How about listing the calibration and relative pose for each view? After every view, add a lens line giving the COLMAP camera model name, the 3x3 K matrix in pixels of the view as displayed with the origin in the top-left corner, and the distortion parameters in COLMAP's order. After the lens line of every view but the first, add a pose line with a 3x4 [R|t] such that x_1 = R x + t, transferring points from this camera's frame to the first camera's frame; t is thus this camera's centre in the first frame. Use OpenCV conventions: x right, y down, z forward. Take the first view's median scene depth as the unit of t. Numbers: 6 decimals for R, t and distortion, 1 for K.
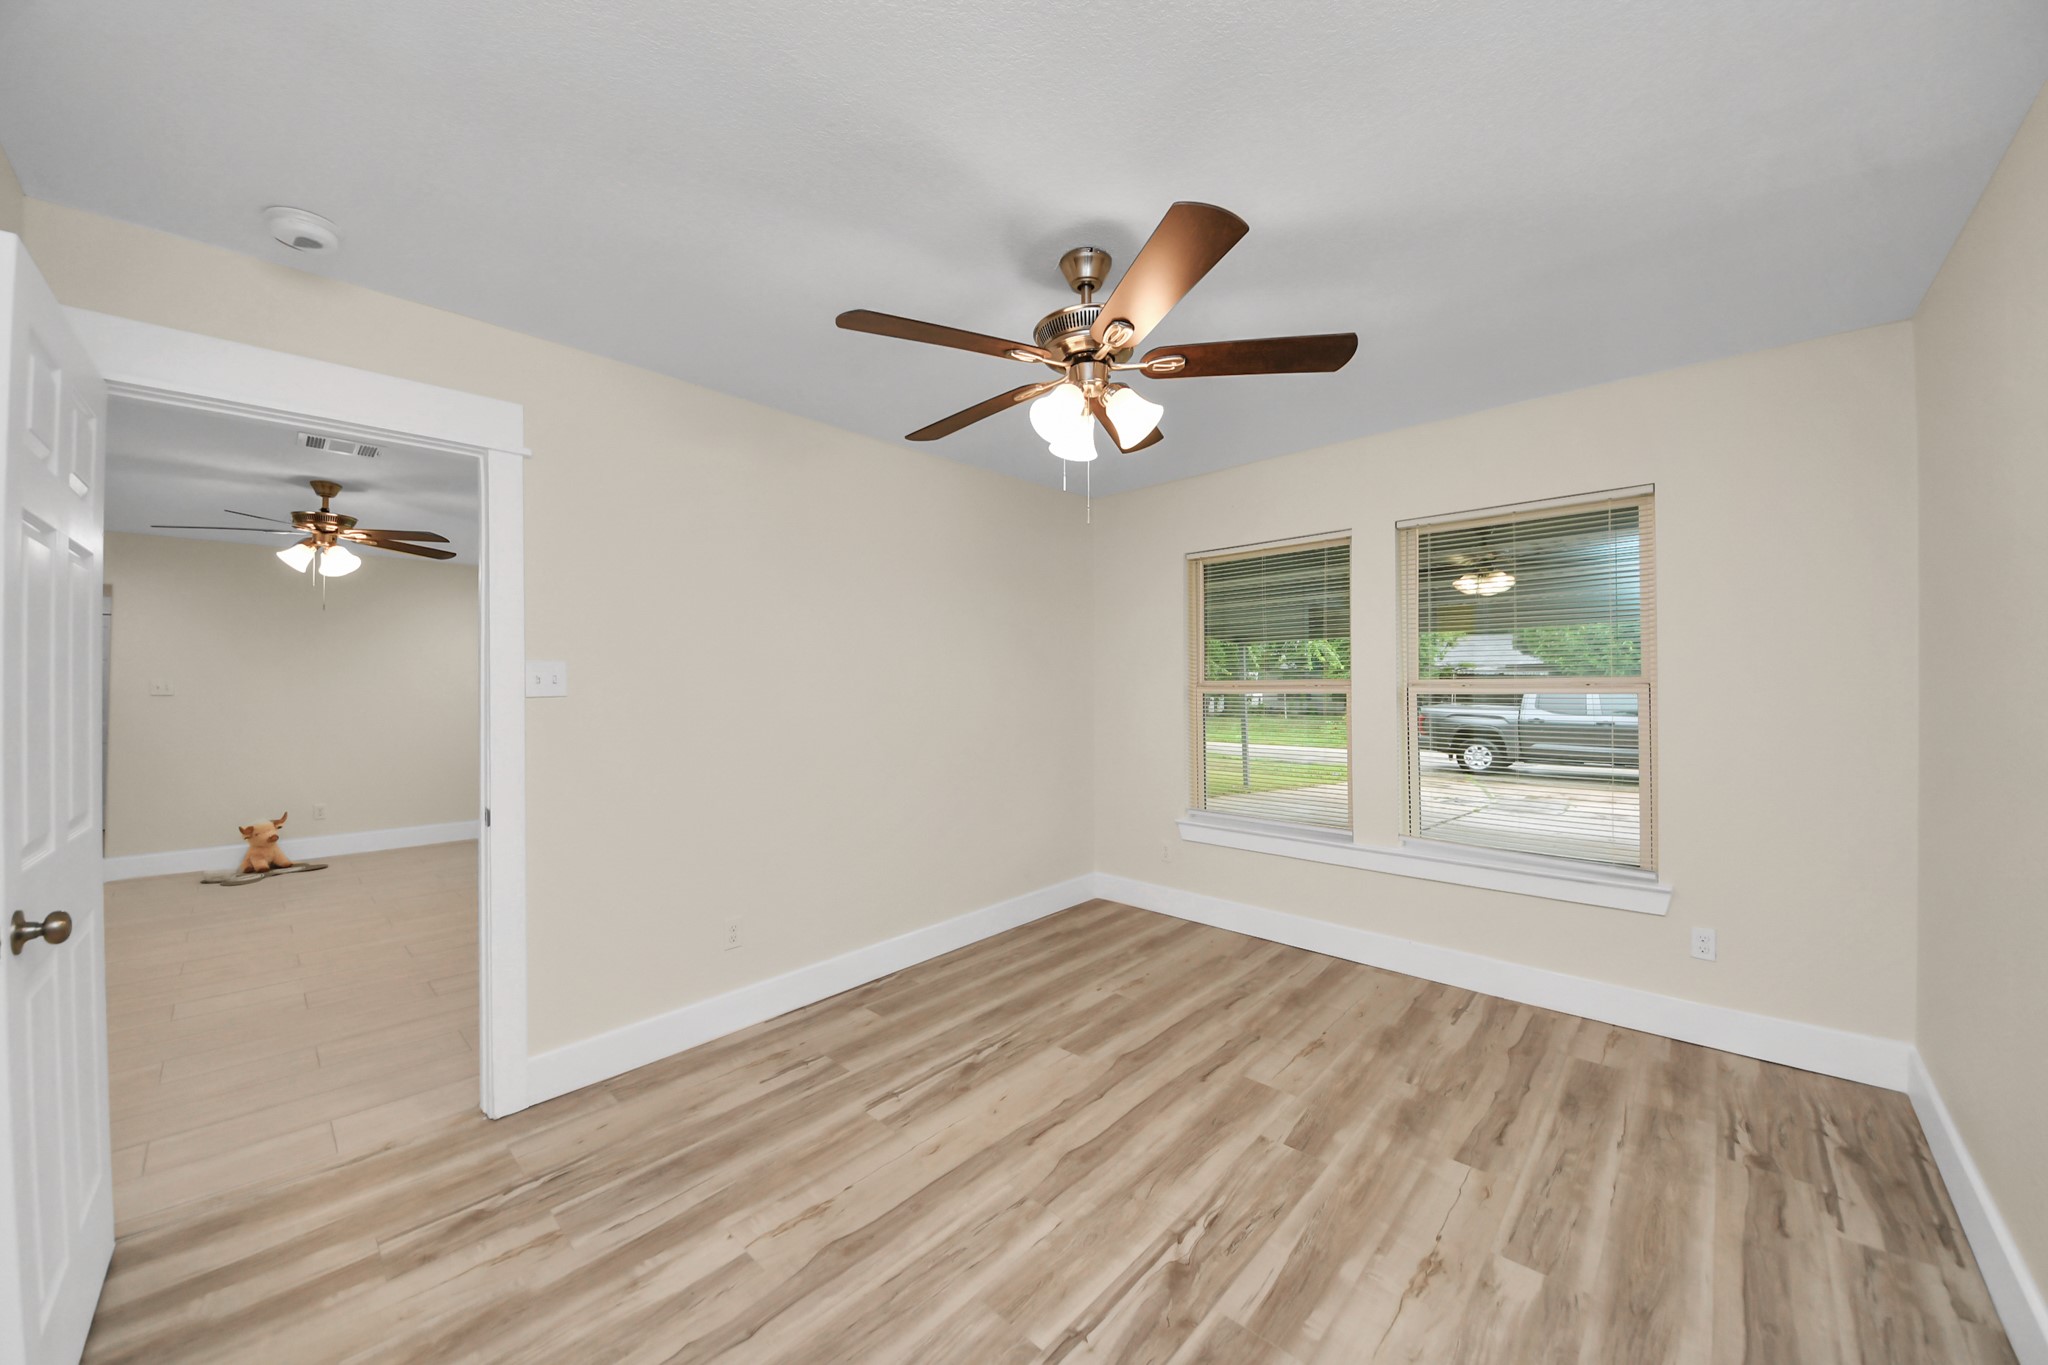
lens RADIAL K [[737.0, 0, 1016.3], [0, 737.0, 631.5], [0, 0, 1]] dist [0.037201, -0.019644]
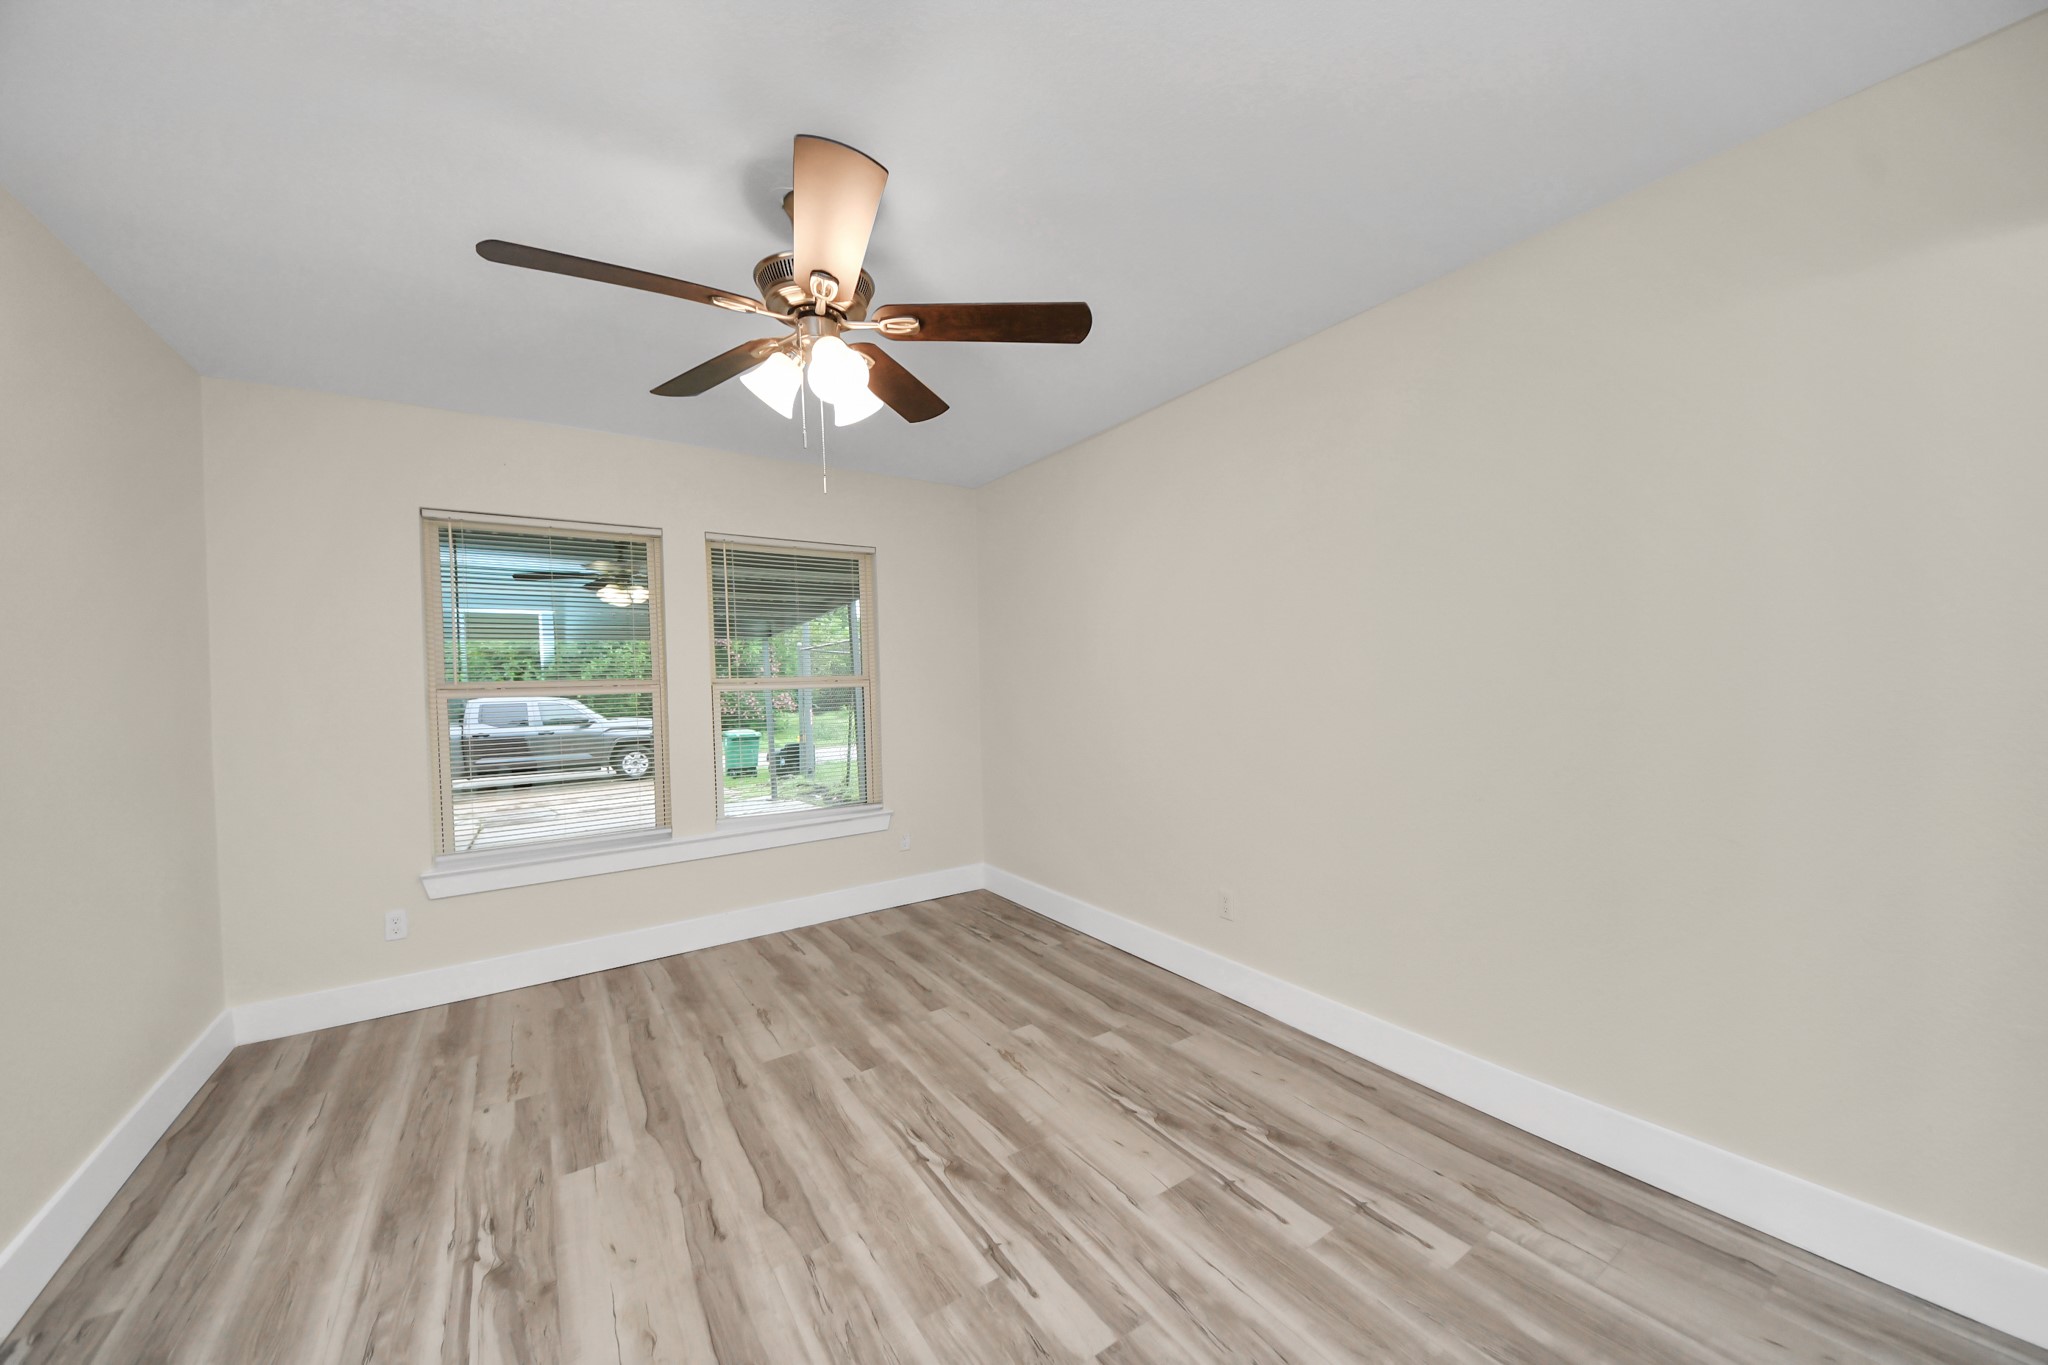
lens RADIAL K [[732.2, 0, 1026.0], [0, 732.2, 693.2], [0, 0, 1]] dist [0.005530, -0.007827]
pose [[0.225090, -0.017508, 0.974181, -0.604264], [-0.031524, 0.999184, 0.025241, 0.069722], [-0.973828, -0.036392, 0.224354, 0.485445]]
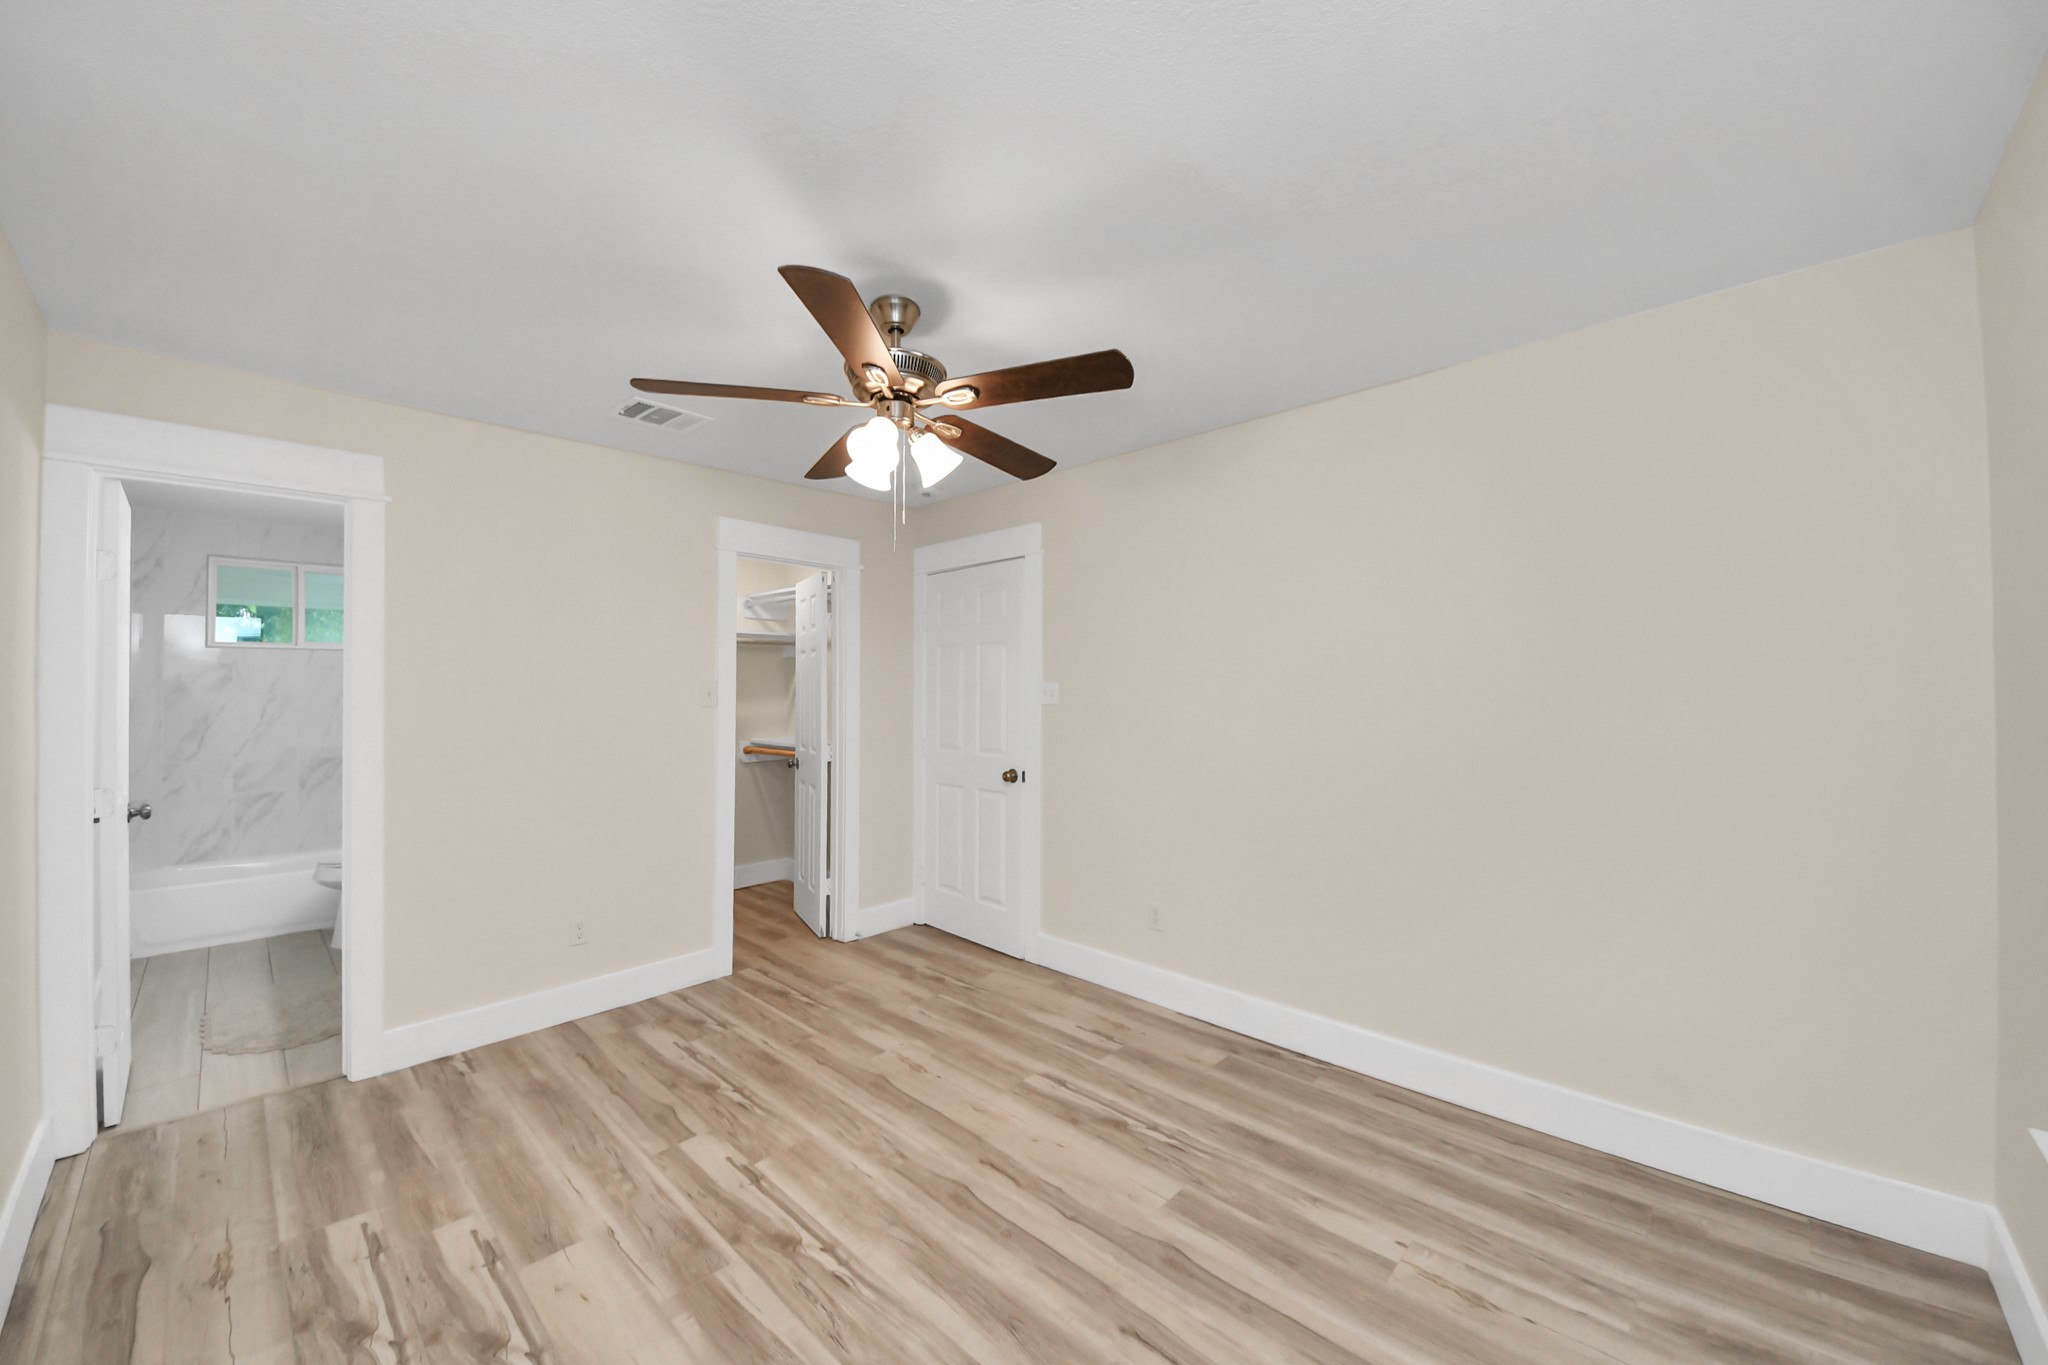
lens RADIAL K [[786.0, 0, 1024.0], [0, 786.0, 682.5], [0, 0, 1]] dist [0.003978, -0.010773]
pose [[-0.012567, -0.001581, -0.999920, 0.971234], [0.060047, 0.998193, -0.002333, 0.051484], [0.998116, -0.060071, -0.012450, 1.012159]]
